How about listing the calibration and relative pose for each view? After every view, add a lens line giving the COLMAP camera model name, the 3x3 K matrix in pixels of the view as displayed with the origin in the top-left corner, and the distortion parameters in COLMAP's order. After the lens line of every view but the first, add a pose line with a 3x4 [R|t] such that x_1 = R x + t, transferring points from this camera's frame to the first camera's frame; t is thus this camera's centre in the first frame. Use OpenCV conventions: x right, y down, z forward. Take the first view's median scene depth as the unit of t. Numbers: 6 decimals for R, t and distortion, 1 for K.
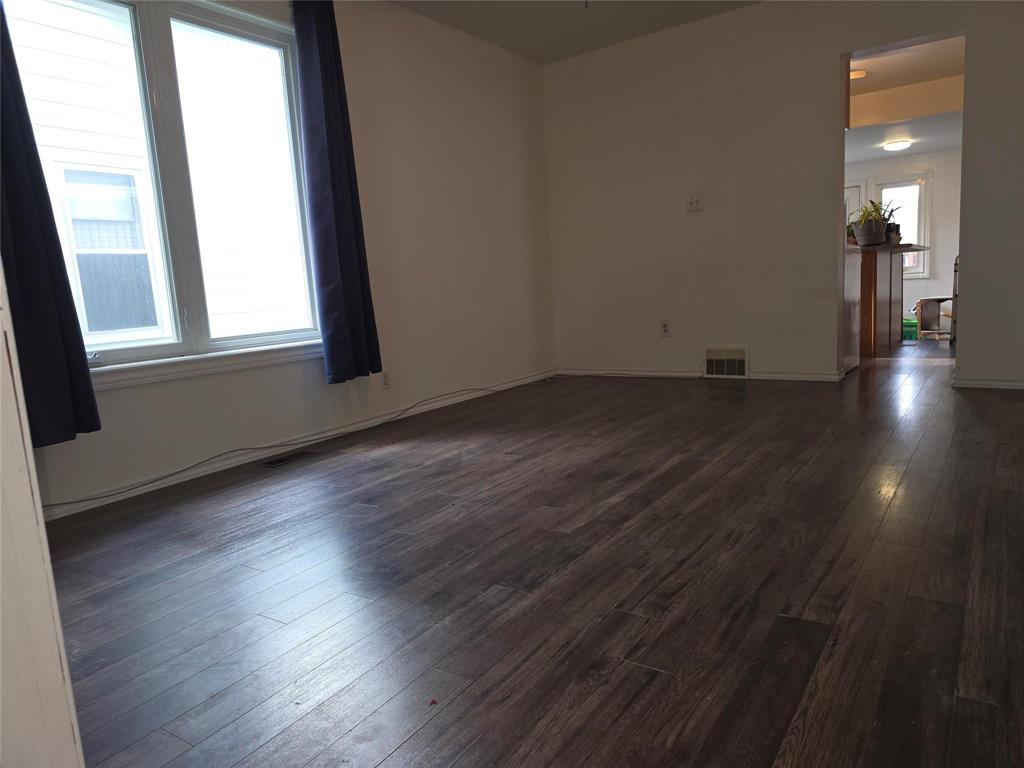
lens RADIAL K [[694.0, 0, 512.0], [0, 694.0, 384.0], [0, 0, 1]] dist [0.068417, 0.000699]
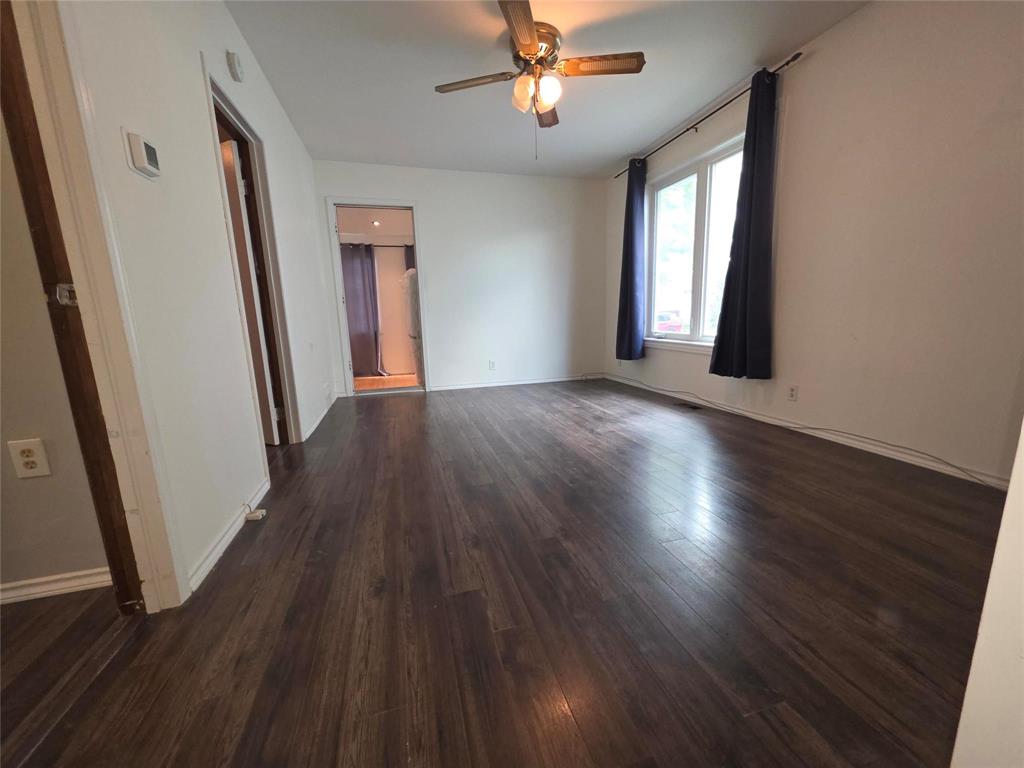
lens RADIAL K [[407.6, 0, 512.0], [0, 407.6, 384.0], [0, 0, 1]] dist [0.005632, -0.000164]
pose [[-0.638200, 0.212619, -0.739929, 0.864112], [-0.039891, 0.950684, 0.307586, -0.296007], [0.768837, 0.225817, -0.598245, 1.493362]]
